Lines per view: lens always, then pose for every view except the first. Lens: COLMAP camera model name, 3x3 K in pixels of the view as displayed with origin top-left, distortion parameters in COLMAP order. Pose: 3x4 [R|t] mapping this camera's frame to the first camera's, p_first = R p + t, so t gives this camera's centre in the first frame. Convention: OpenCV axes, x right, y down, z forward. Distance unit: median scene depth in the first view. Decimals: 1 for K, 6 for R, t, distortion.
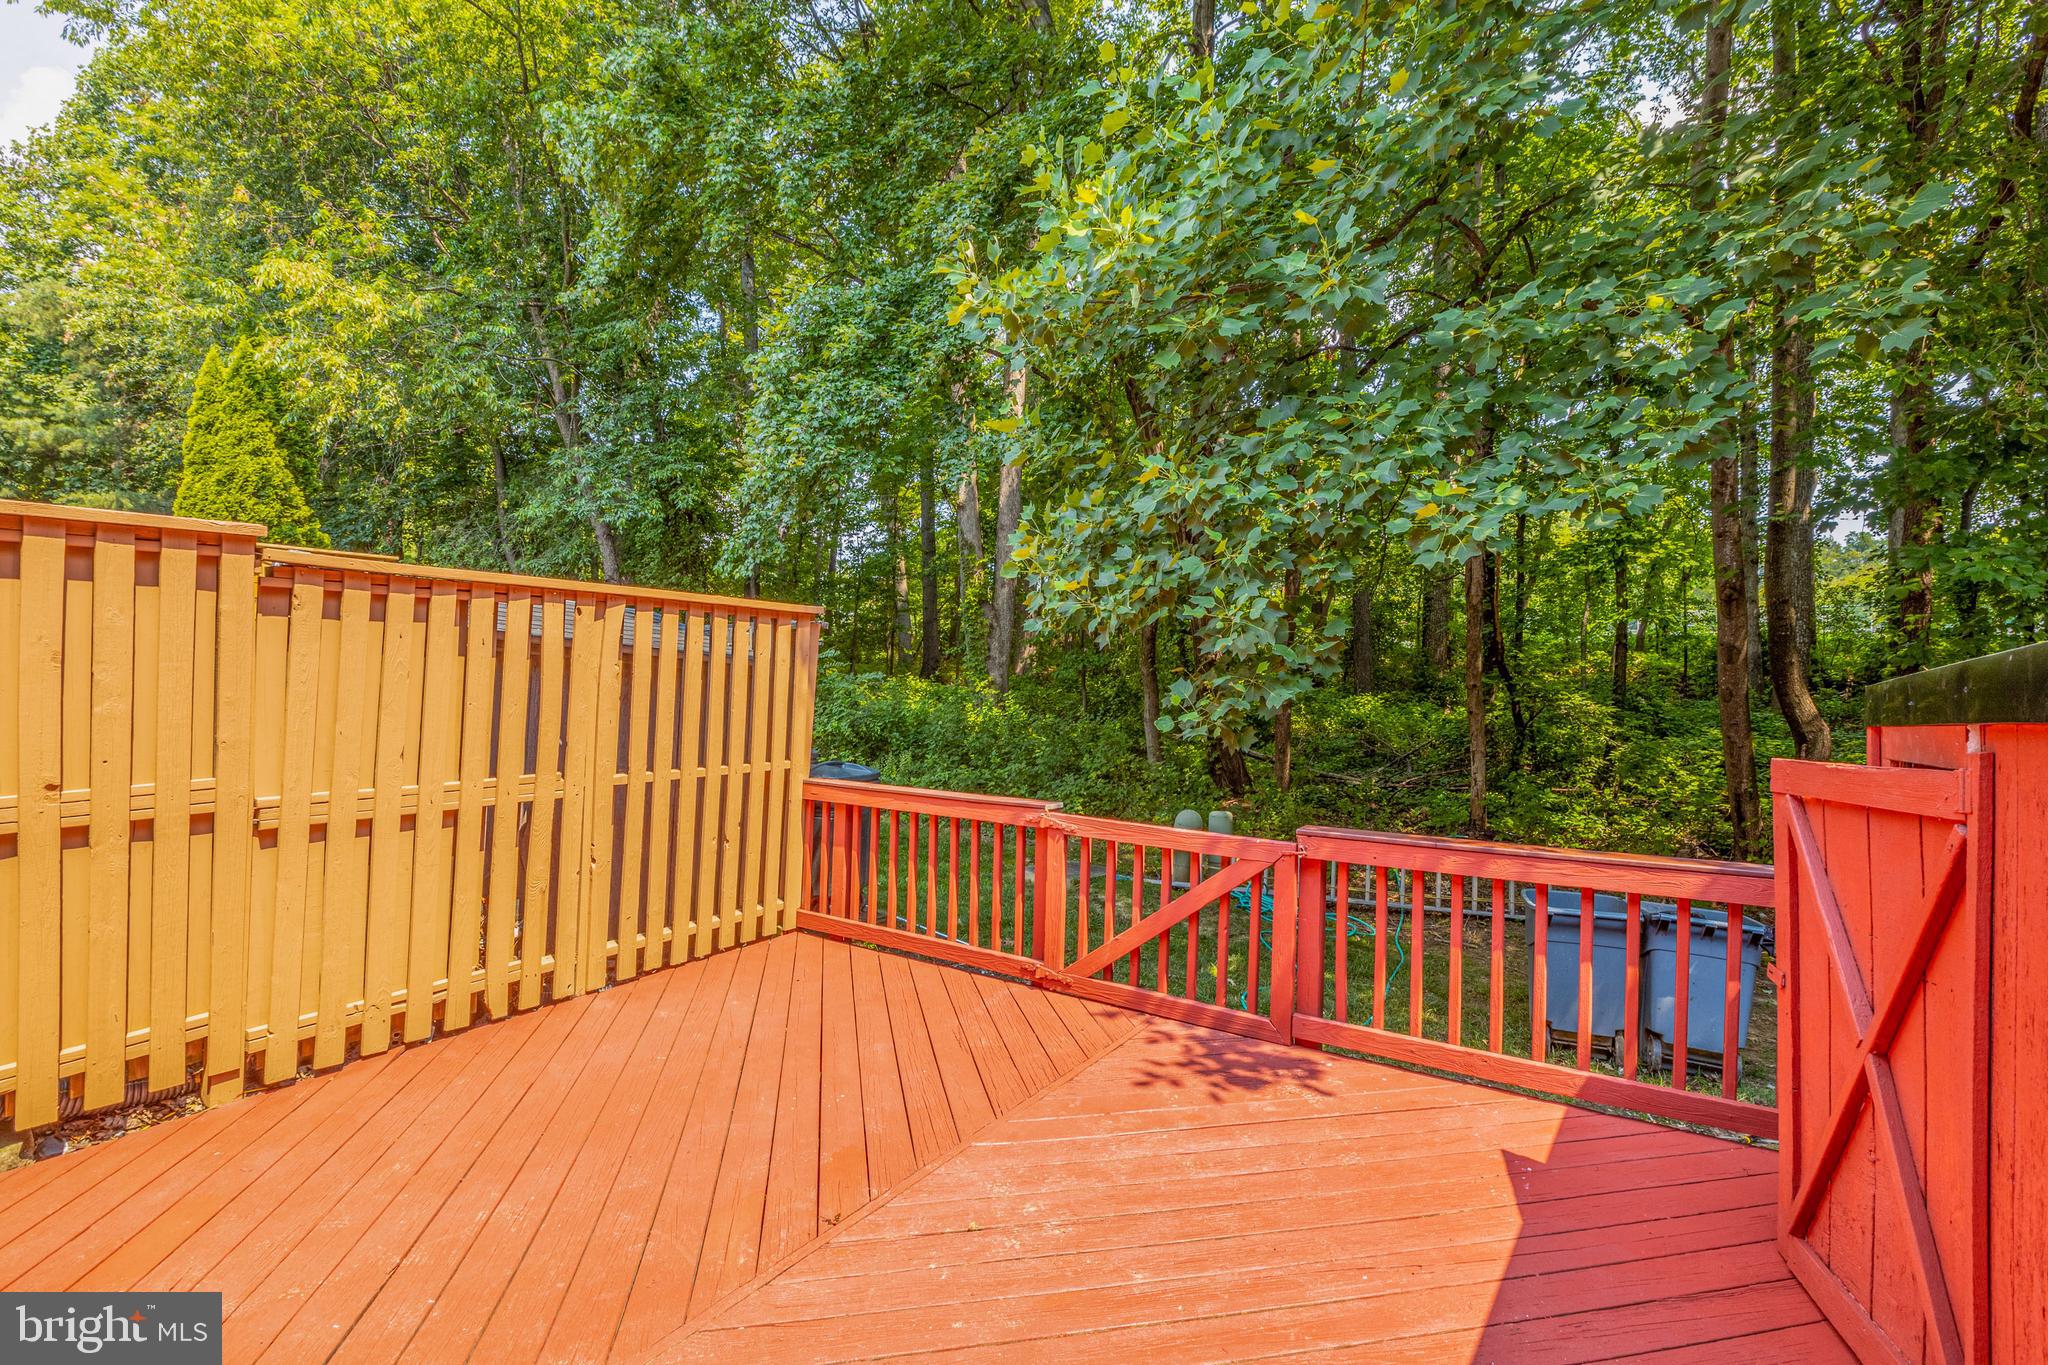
lens RADIAL K [[935.0, 0, 1011.7], [0, 935.0, 678.9], [0, 0, 1]] dist [-0.008871, -0.000230]
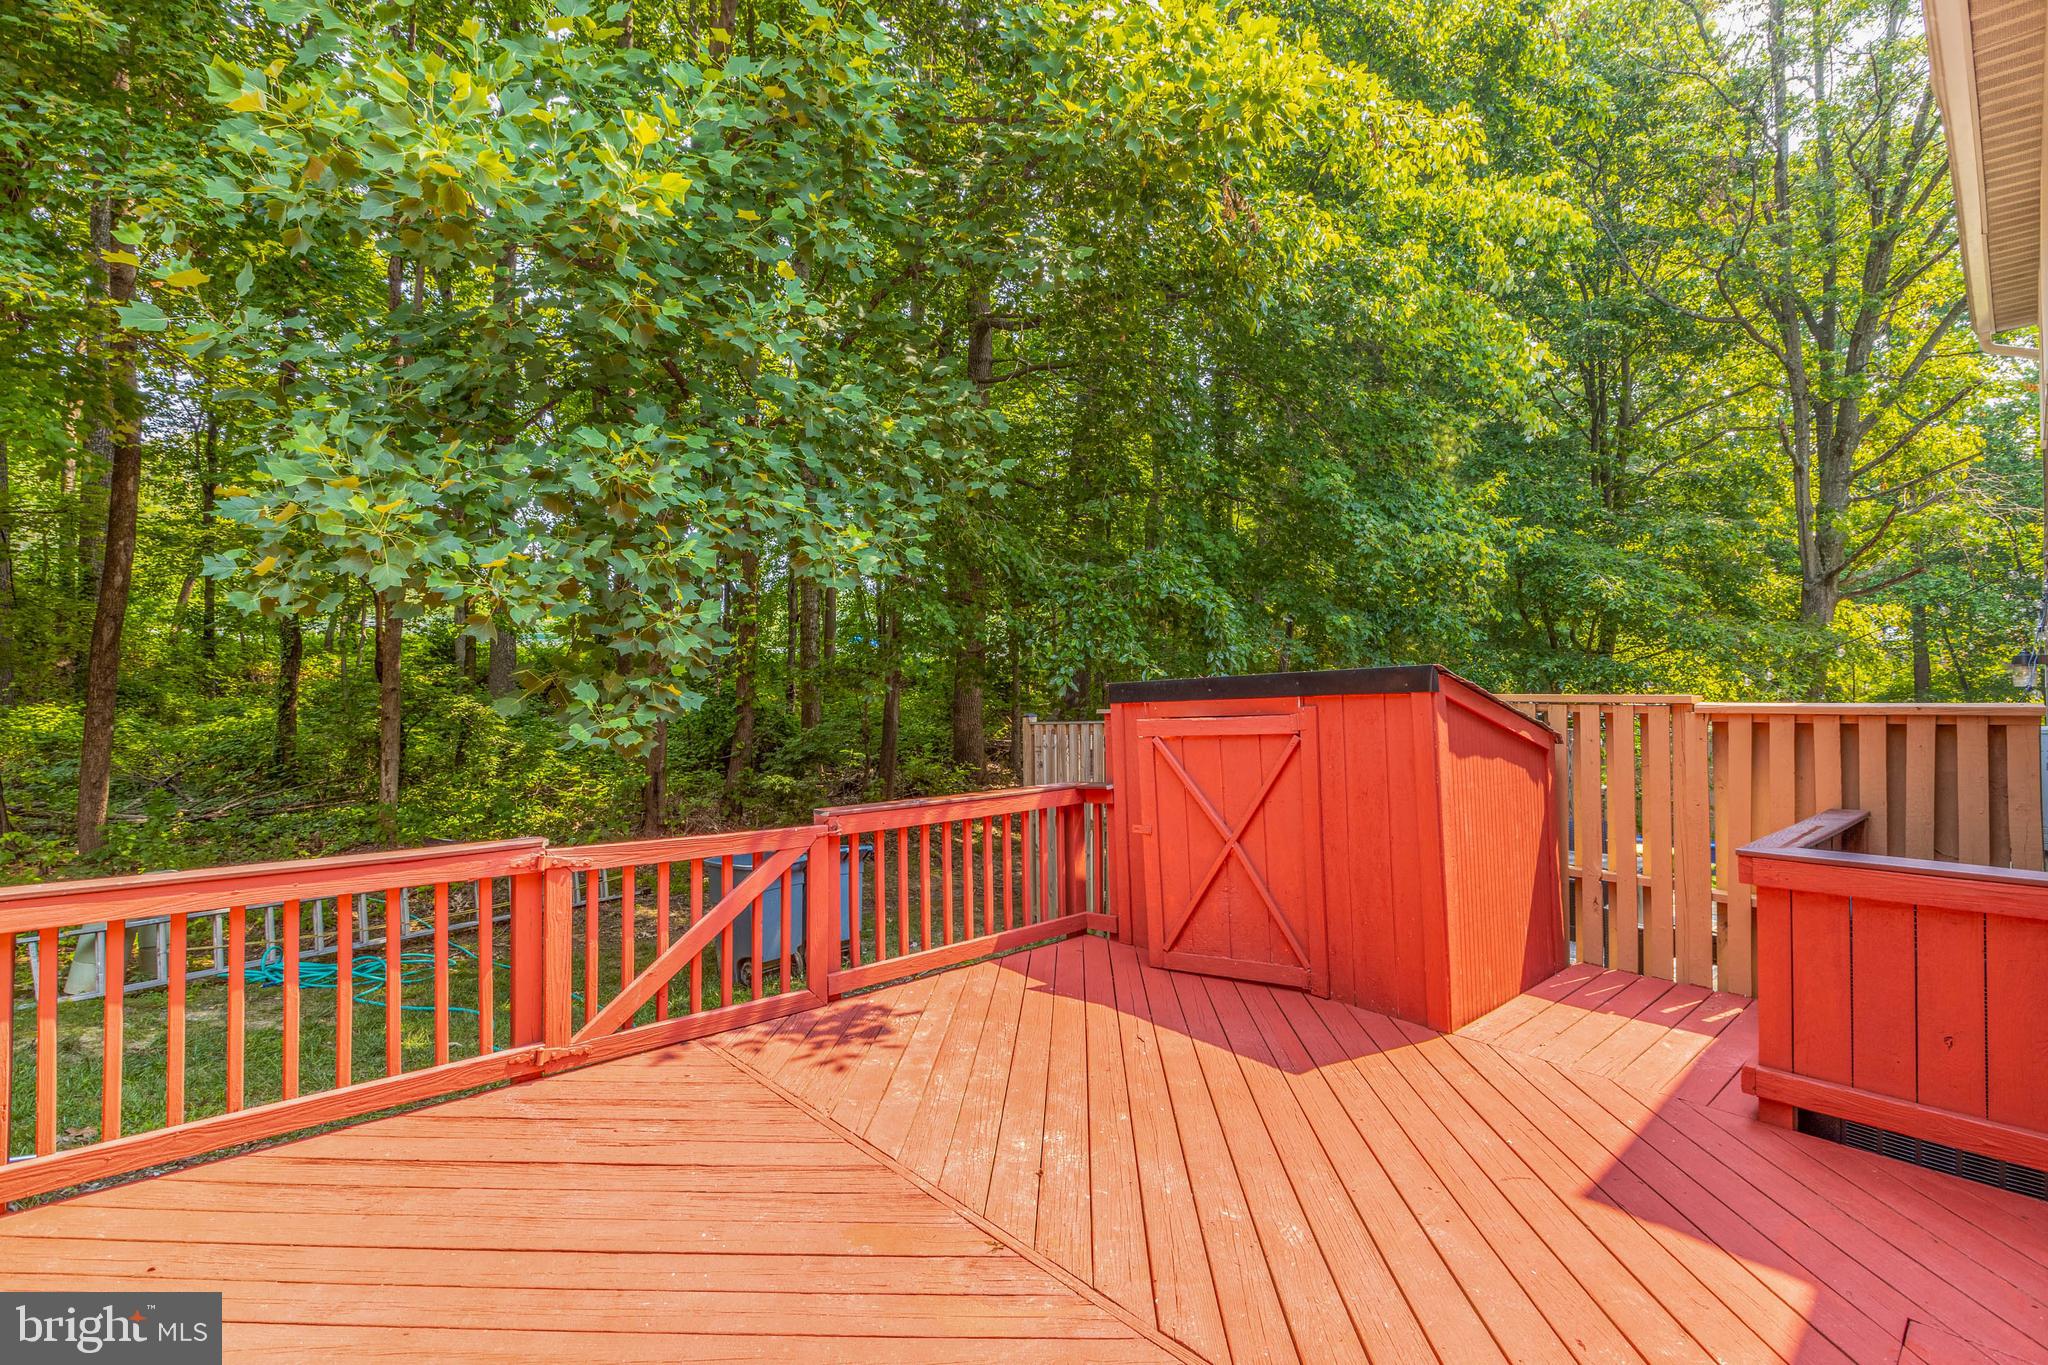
lens RADIAL K [[935.0, 0, 1025.0], [0, 935.0, 678.5], [0, 0, 1]] dist [-0.008871, -0.000230]
pose [[0.230740, 0.001043, 0.973015, -0.755046], [0.003408, 0.999992, -0.001880, 0.001415], [-0.973009, 0.003750, 0.230735, 0.510957]]
